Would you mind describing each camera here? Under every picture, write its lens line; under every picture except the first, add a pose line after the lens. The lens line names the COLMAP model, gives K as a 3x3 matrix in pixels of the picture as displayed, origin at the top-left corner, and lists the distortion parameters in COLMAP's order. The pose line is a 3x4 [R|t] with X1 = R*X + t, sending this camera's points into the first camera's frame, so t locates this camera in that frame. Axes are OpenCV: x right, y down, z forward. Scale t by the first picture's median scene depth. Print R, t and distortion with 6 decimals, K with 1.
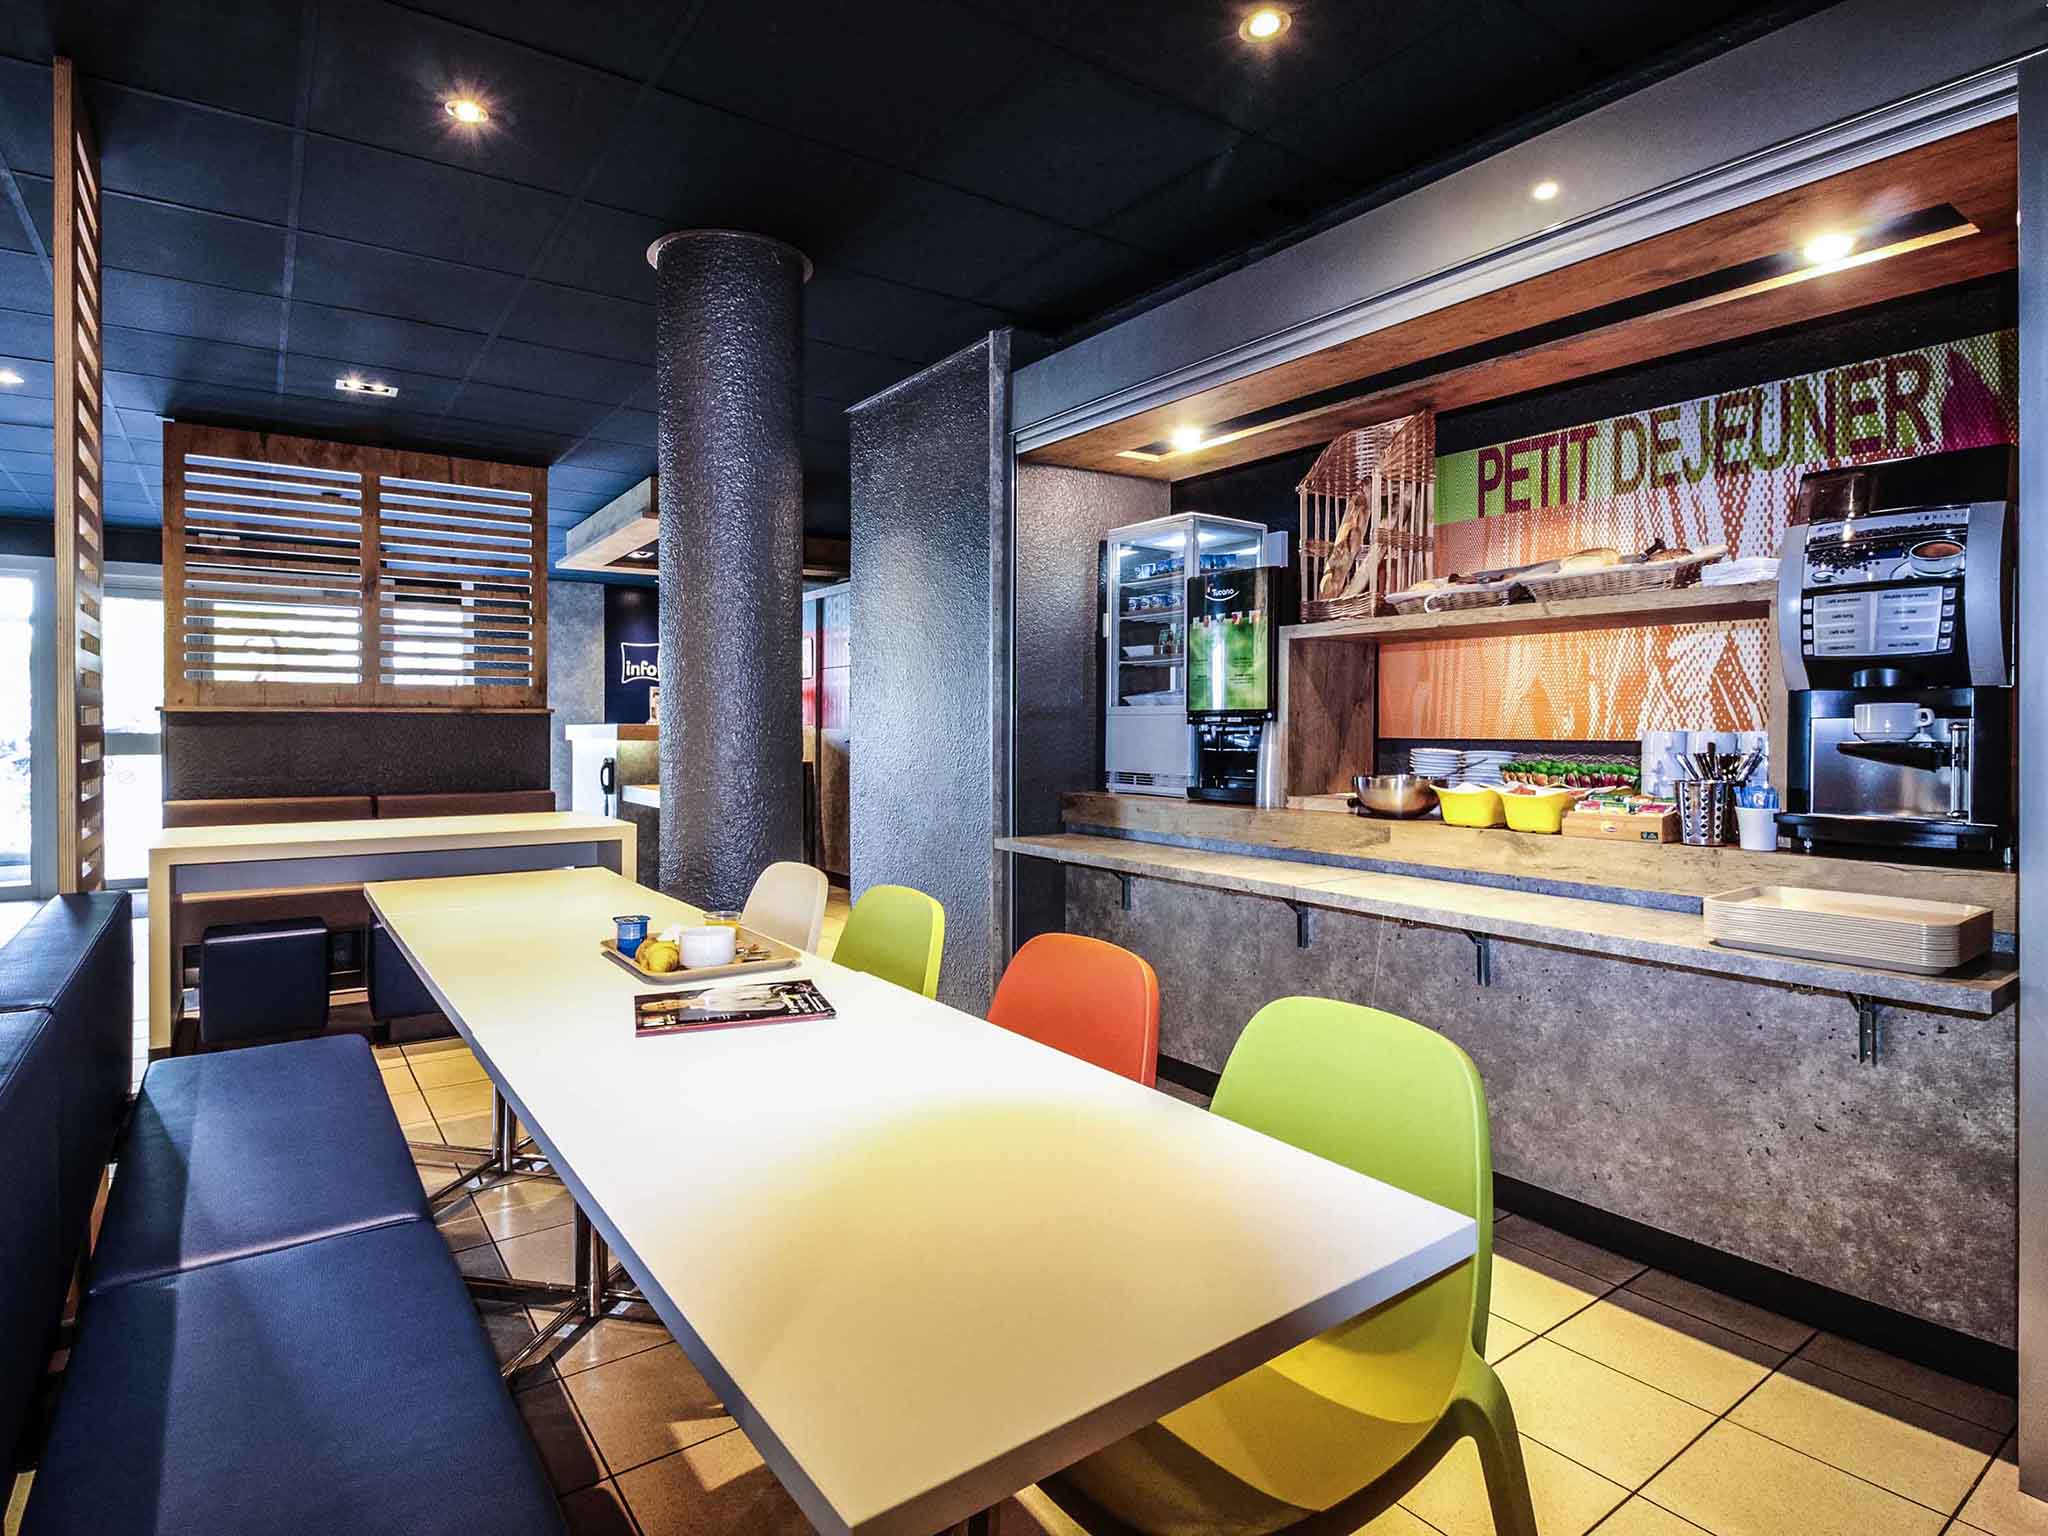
lens RADIAL K [[1083.0, 0, 999.5], [0, 1083.0, 728.2], [0, 0, 1]] dist [0.039929, -0.033590]
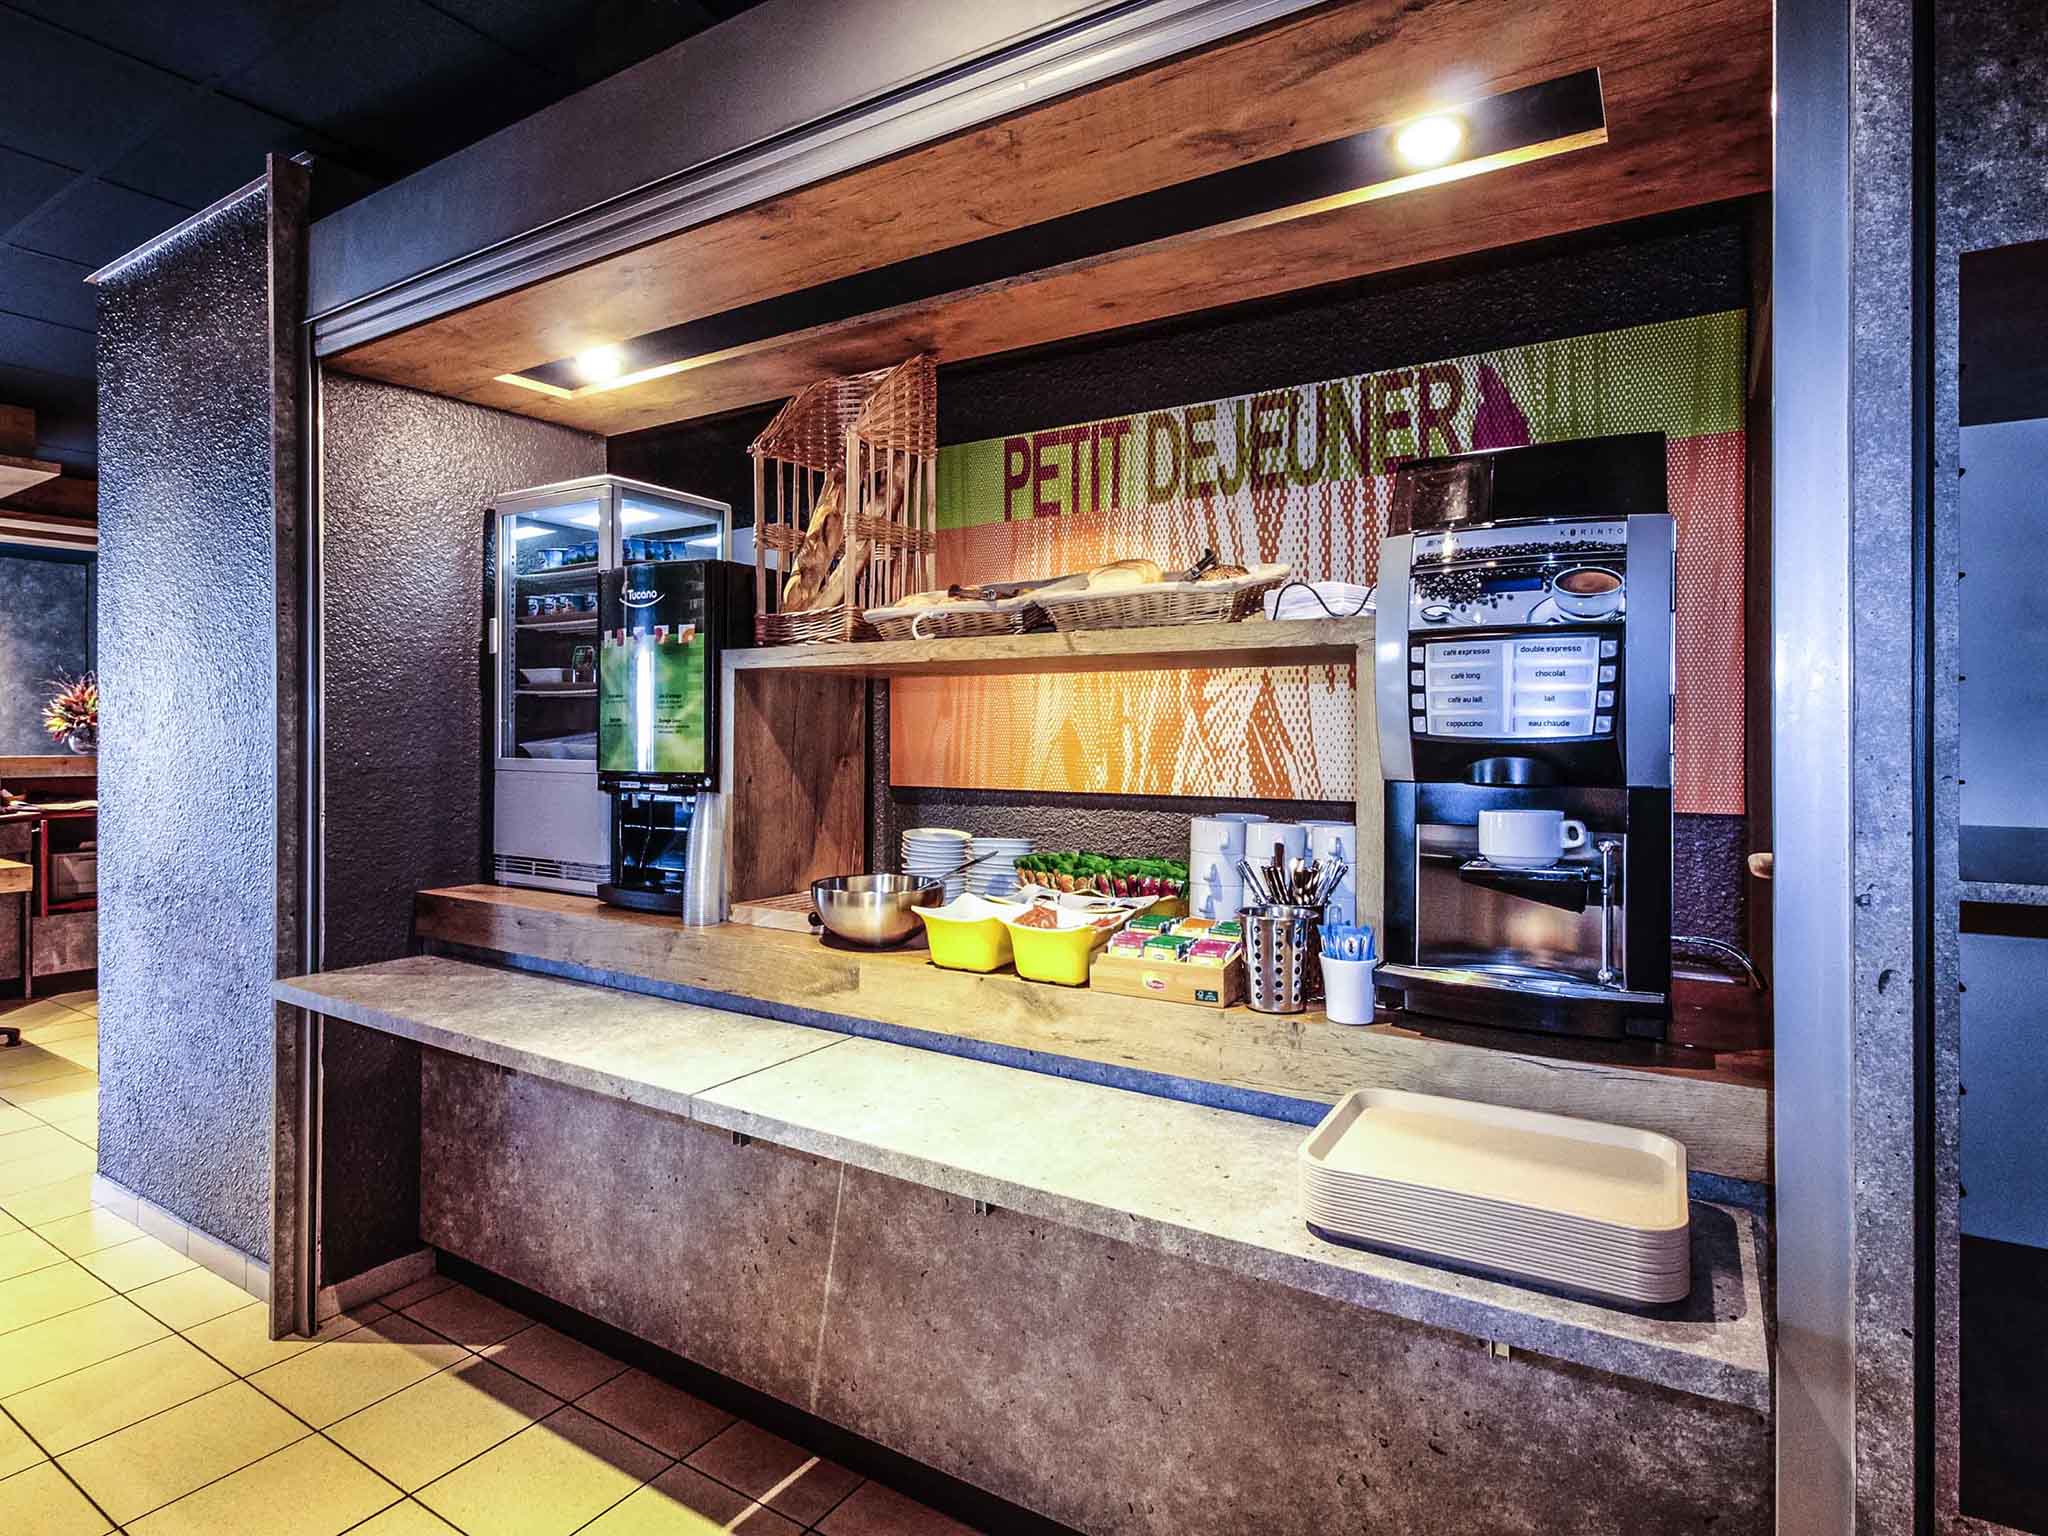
lens RADIAL K [[1096.6, 0, 1022.7], [0, 1096.6, 739.0], [0, 0, 1]] dist [0.005157, 0.001183]
pose [[0.918711, -0.003415, 0.394915, 0.164275], [0.002073, 0.999991, 0.003824, -0.041720], [-0.394924, -0.002695, 0.918710, 0.309455]]
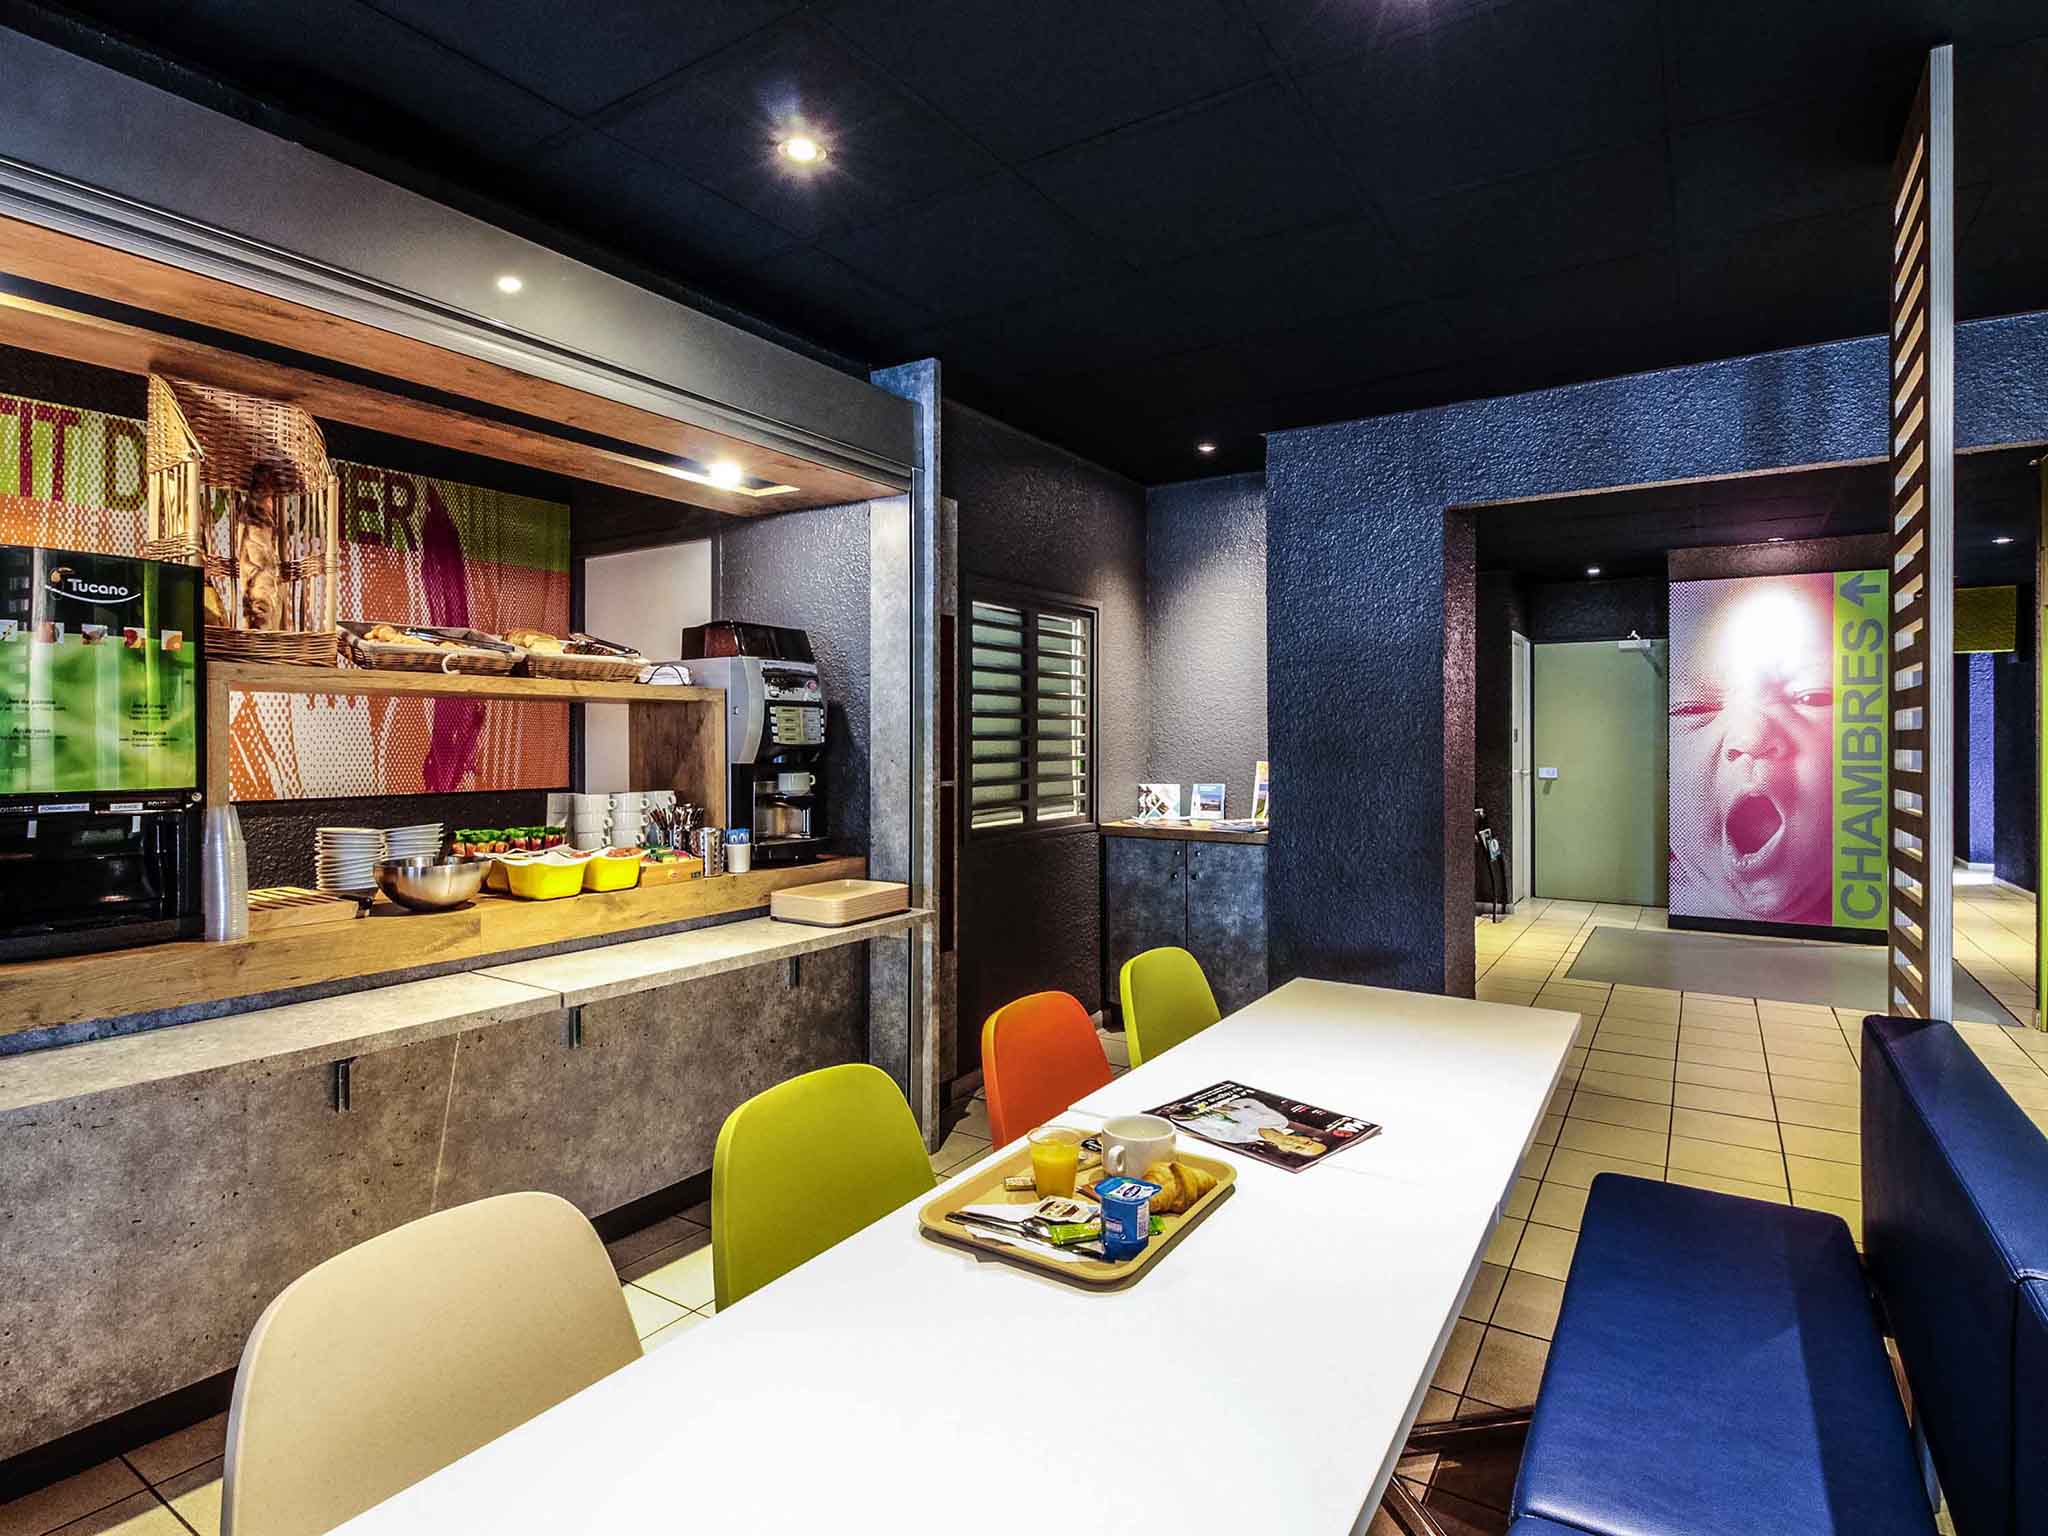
lens RADIAL K [[1103.4, 0, 1030.2], [0, 1103.4, 733.6], [0, 0, 1]] dist [0.001384, -0.014986]
pose [[-0.389069, 0.002915, 0.921204, -0.552448], [0.002023, 0.999995, -0.002310, -0.047821], [-0.921206, 0.000964, -0.389073, 0.809797]]
